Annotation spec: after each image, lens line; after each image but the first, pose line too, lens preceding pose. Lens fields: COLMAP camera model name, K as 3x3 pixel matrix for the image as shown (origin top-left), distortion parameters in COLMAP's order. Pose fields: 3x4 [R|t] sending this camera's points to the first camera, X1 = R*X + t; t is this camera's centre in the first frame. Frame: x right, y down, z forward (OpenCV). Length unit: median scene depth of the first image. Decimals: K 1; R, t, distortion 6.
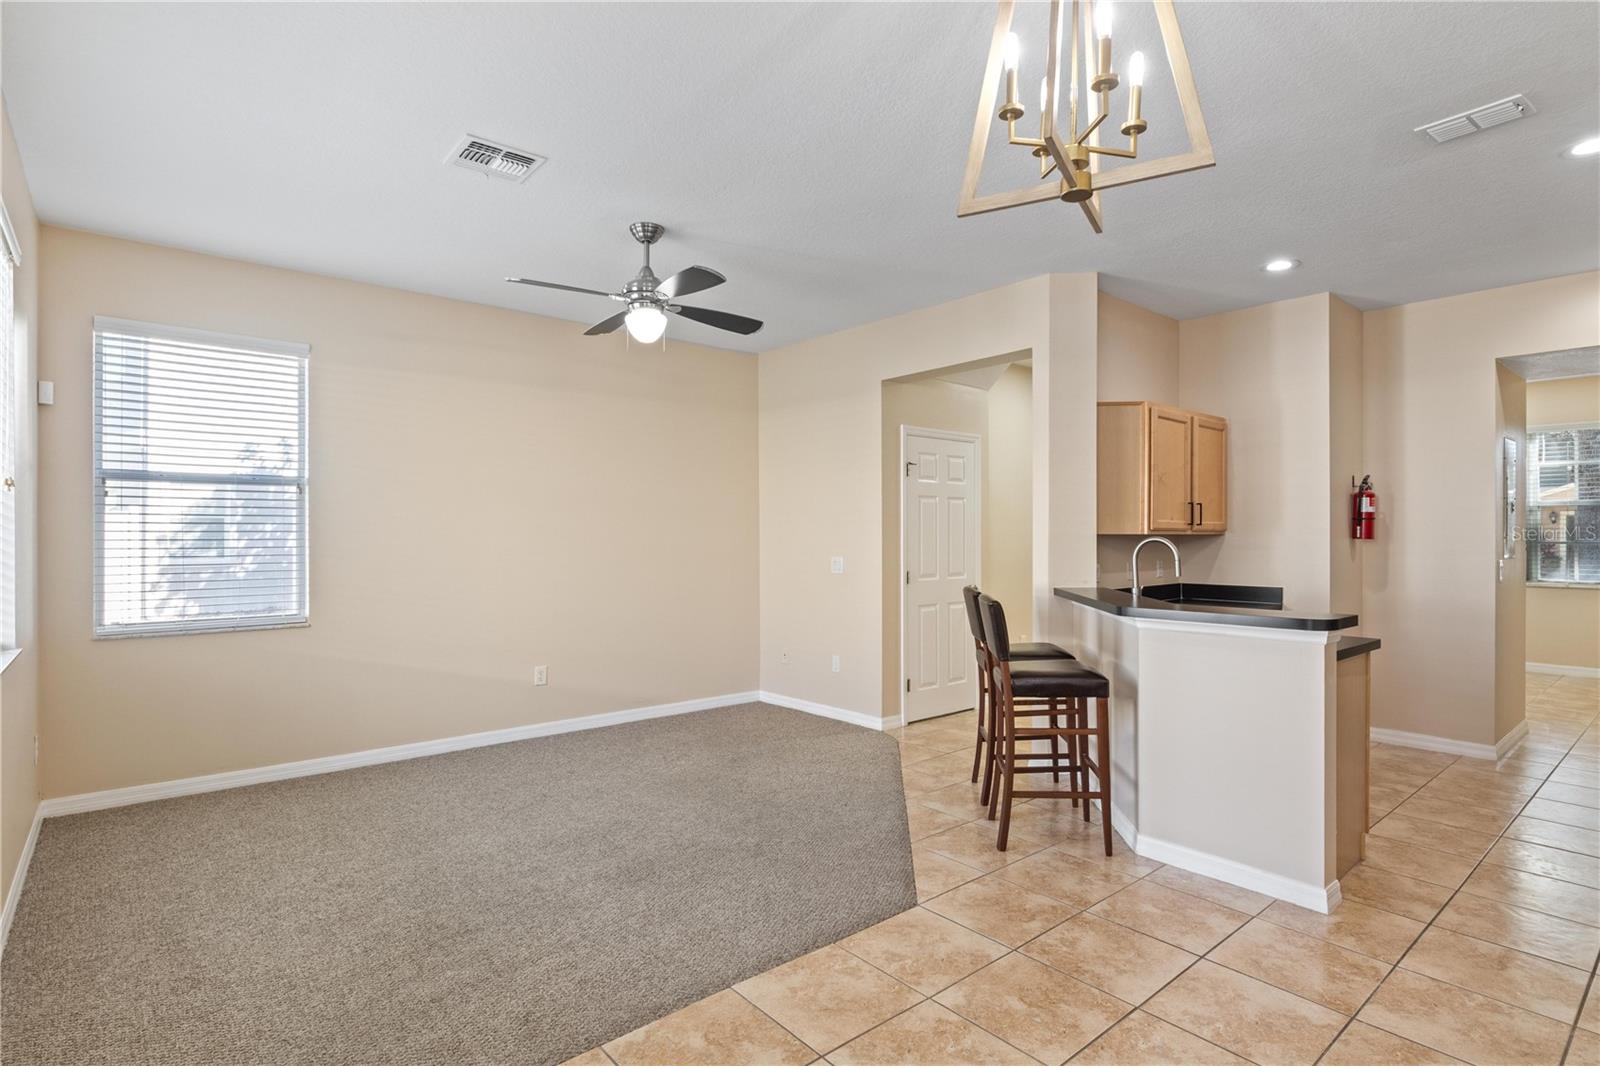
lens RADIAL K [[800.4, 0, 800.0], [0, 800.4, 533.0], [0, 0, 1]] dist [-0.005857, -0.000753]
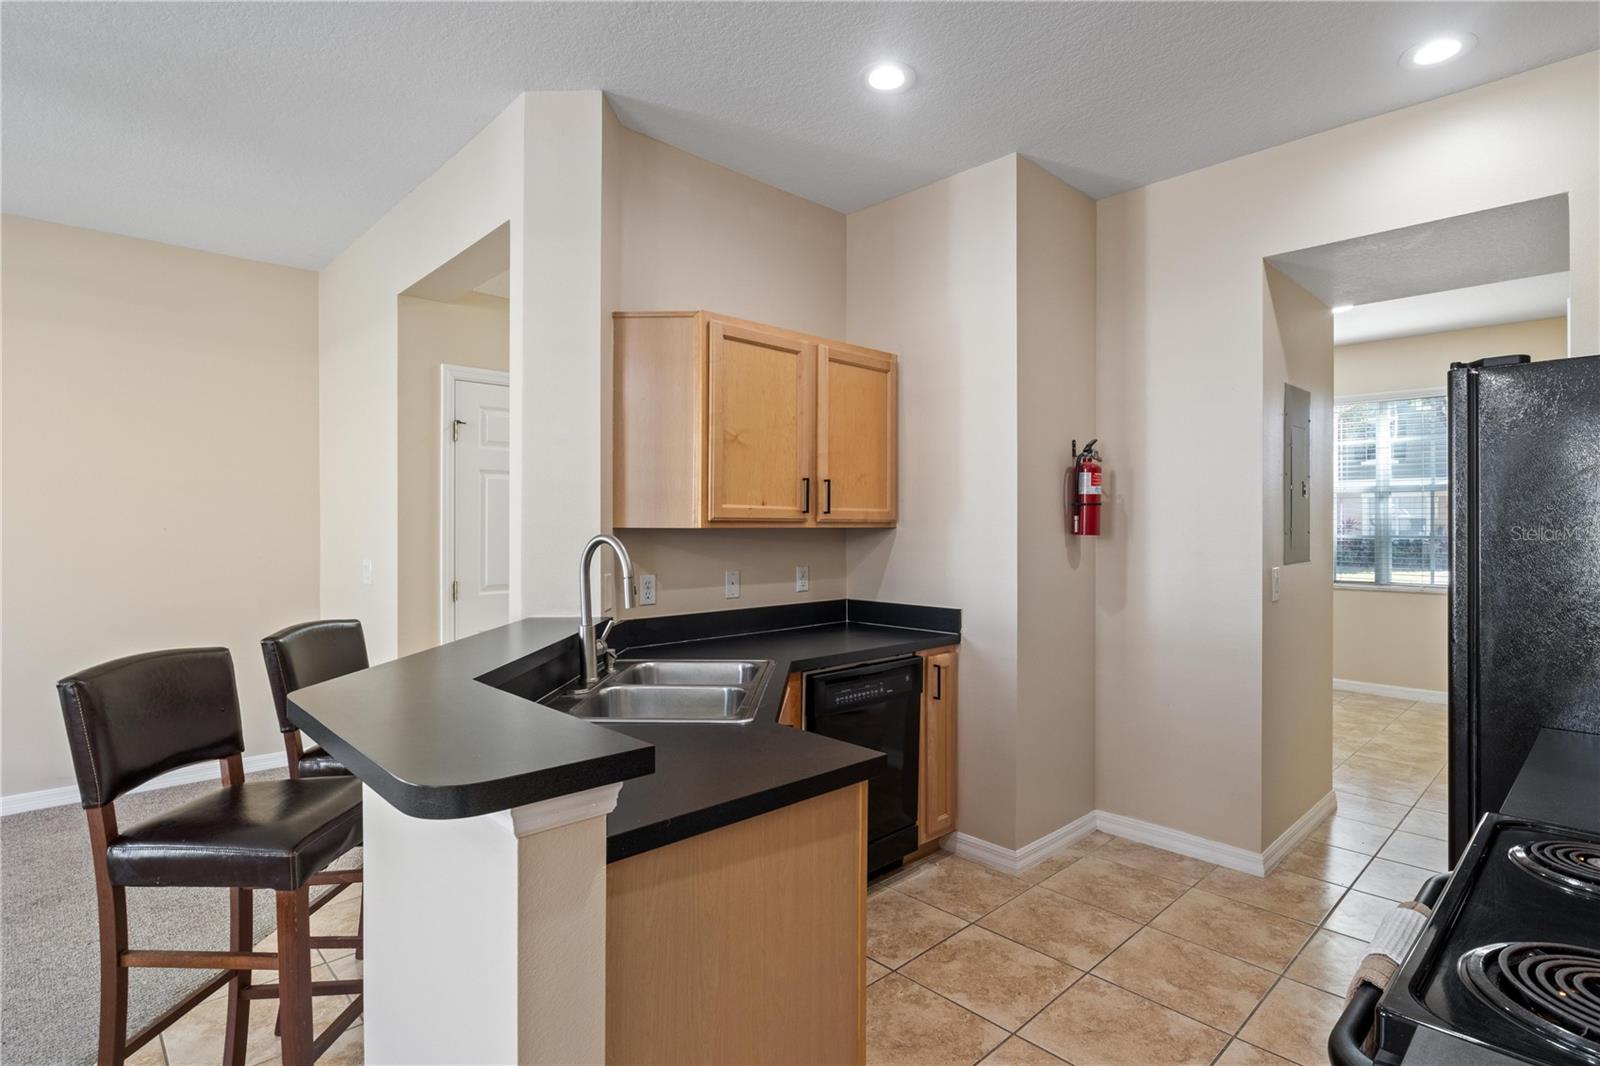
lens RADIAL K [[786.3, 0, 800.6], [0, 786.3, 521.0], [0, 0, 1]] dist [-0.019244, 0.000123]
pose [[0.998768, 0.001593, 0.049599, 0.457992], [-0.001513, 0.999997, -0.001662, -0.002997], [-0.049601, 0.001585, 0.998768, 0.377872]]
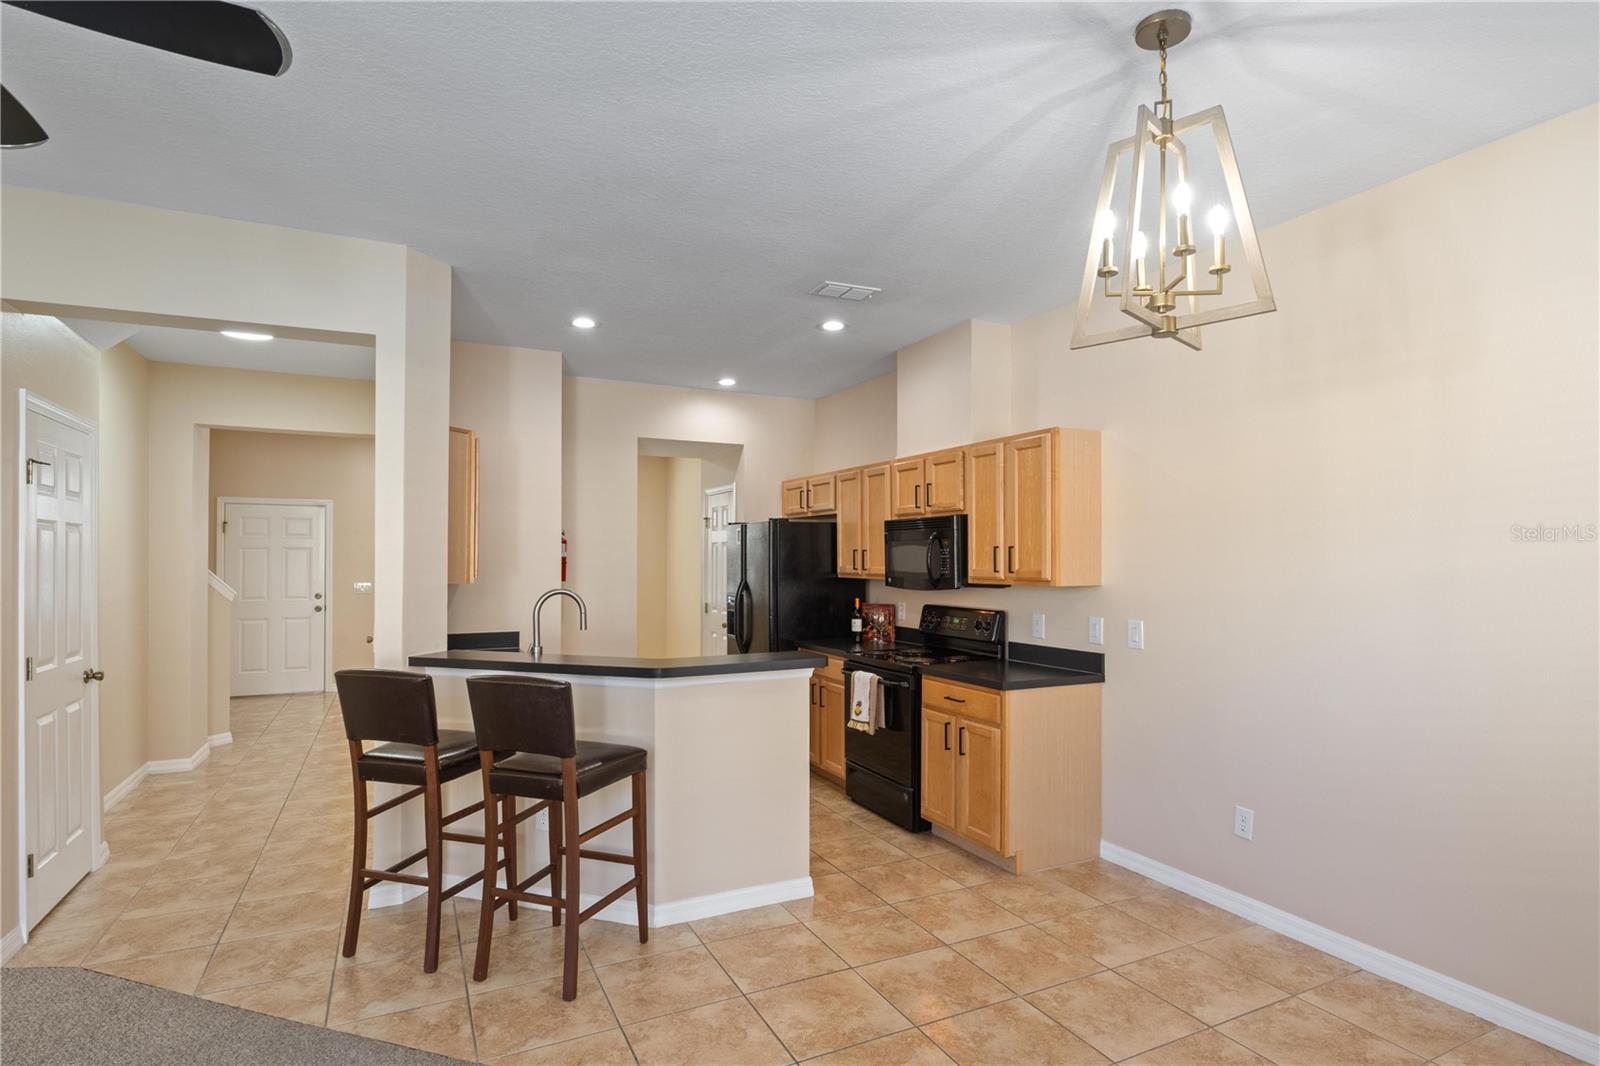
lens RADIAL K [[826.4, 0, 822.0], [0, 826.4, 540.6], [0, 0, 1]] dist [-0.004408, -0.001297]
pose [[0.228716, 0.023443, 0.973211, -0.339483], [-0.001375, 0.999717, -0.023758, -0.022557], [-0.973492, 0.004096, 0.228683, 0.401260]]
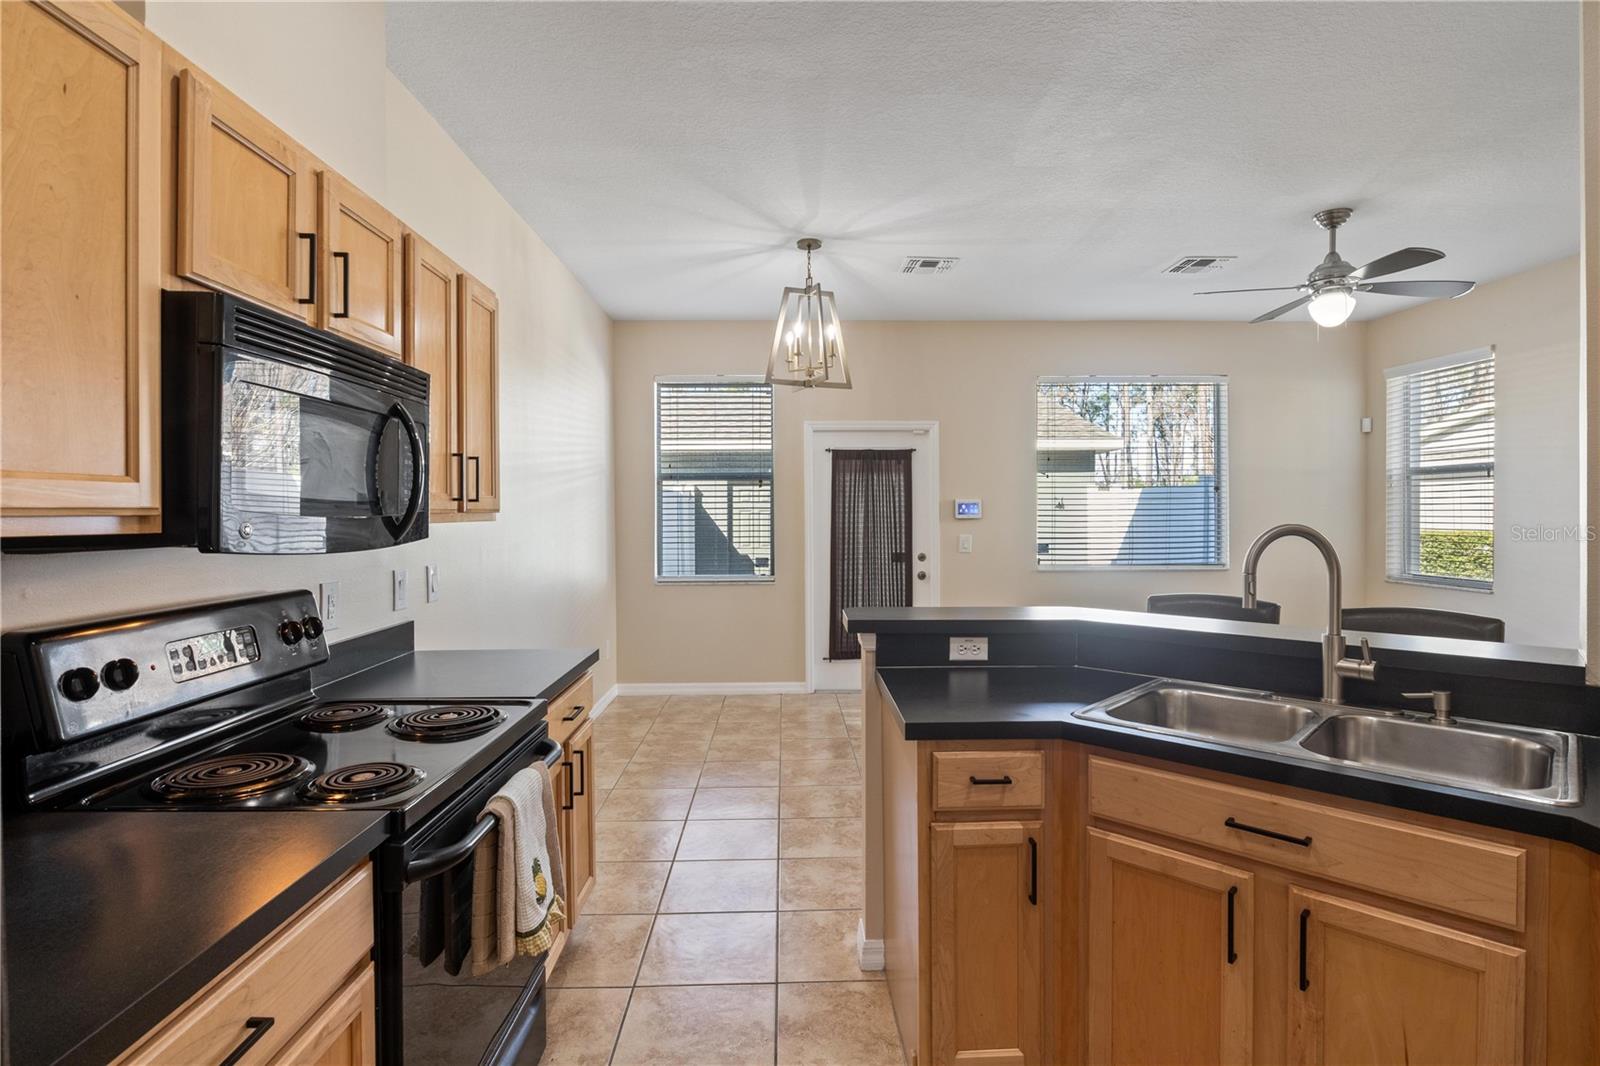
lens RADIAL K [[800.4, 0, 800.0], [0, 800.4, 533.0], [0, 0, 1]] dist [-0.005857, -0.000753]
pose [[-0.631324, 0.023759, -0.775155, 0.811147], [0.004653, 0.999629, 0.026849, -0.004215], [0.775505, 0.013344, -0.631201, 0.878179]]
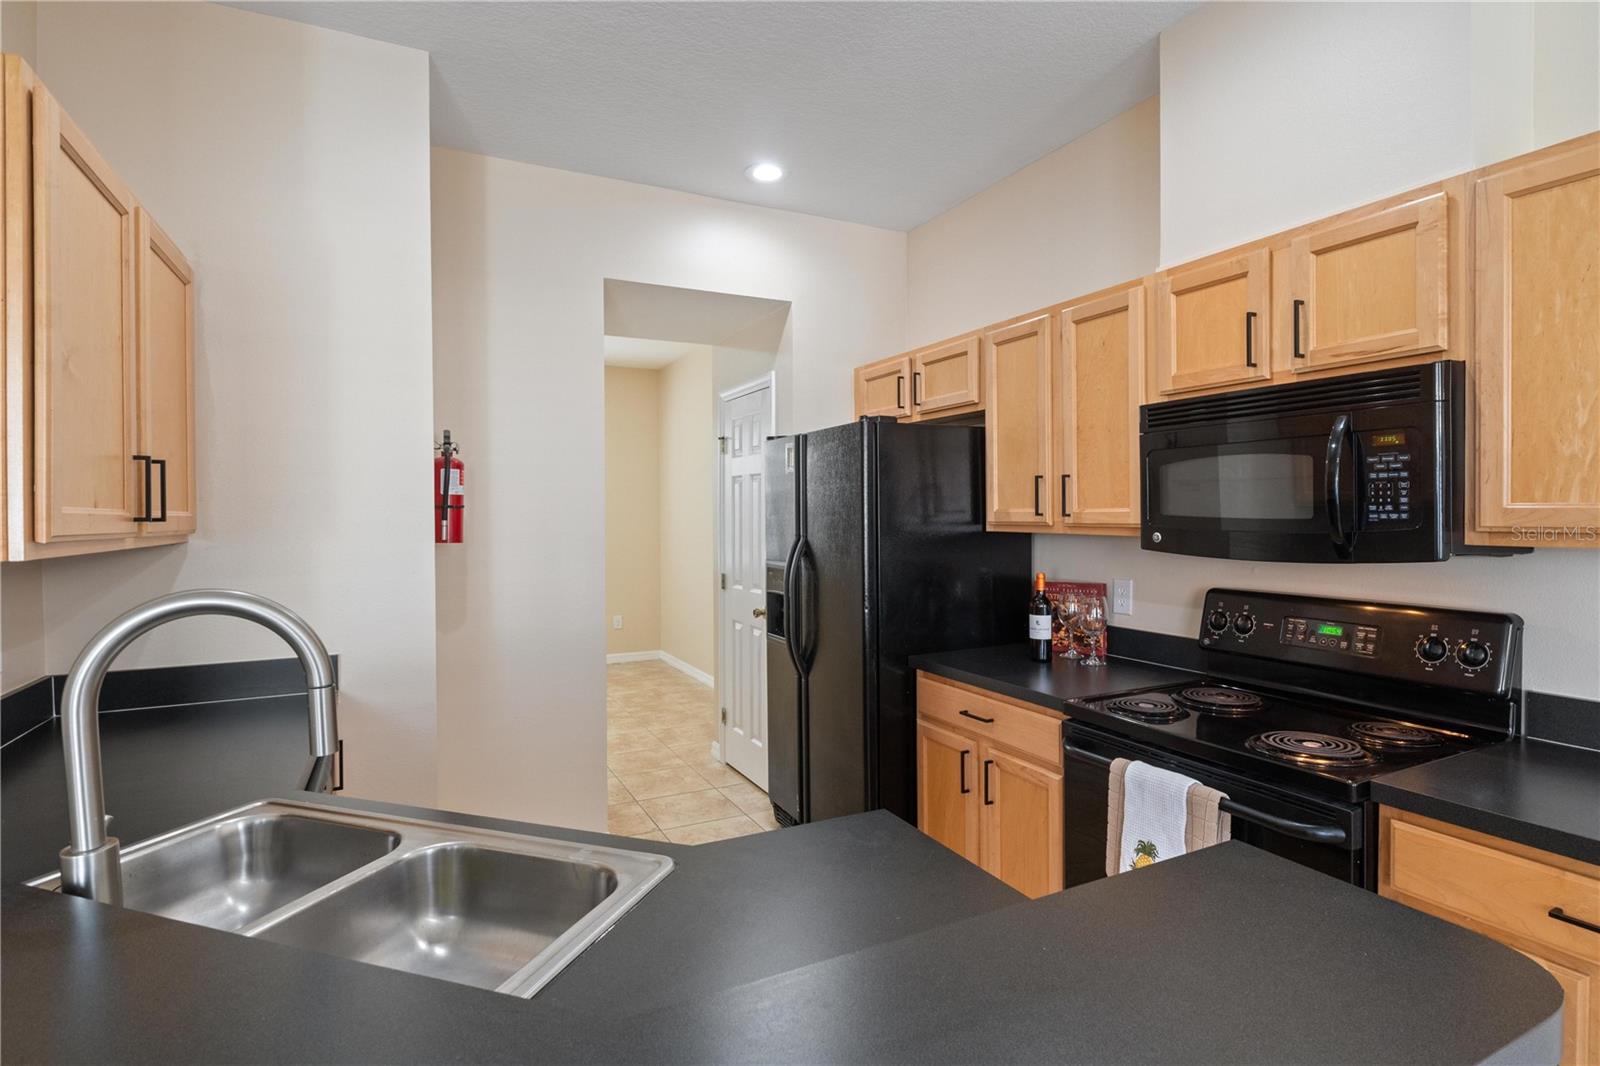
lens RADIAL K [[813.1, 0, 806.8], [0, 813.1, 511.3], [0, 0, 1]] dist [-0.000895, -0.000618]
pose [[0.235263, 0.000760, 0.971932, 0.219732], [0.006581, 0.999976, -0.002375, -0.012162], [-0.971910, 0.006955, 0.235252, 0.649012]]
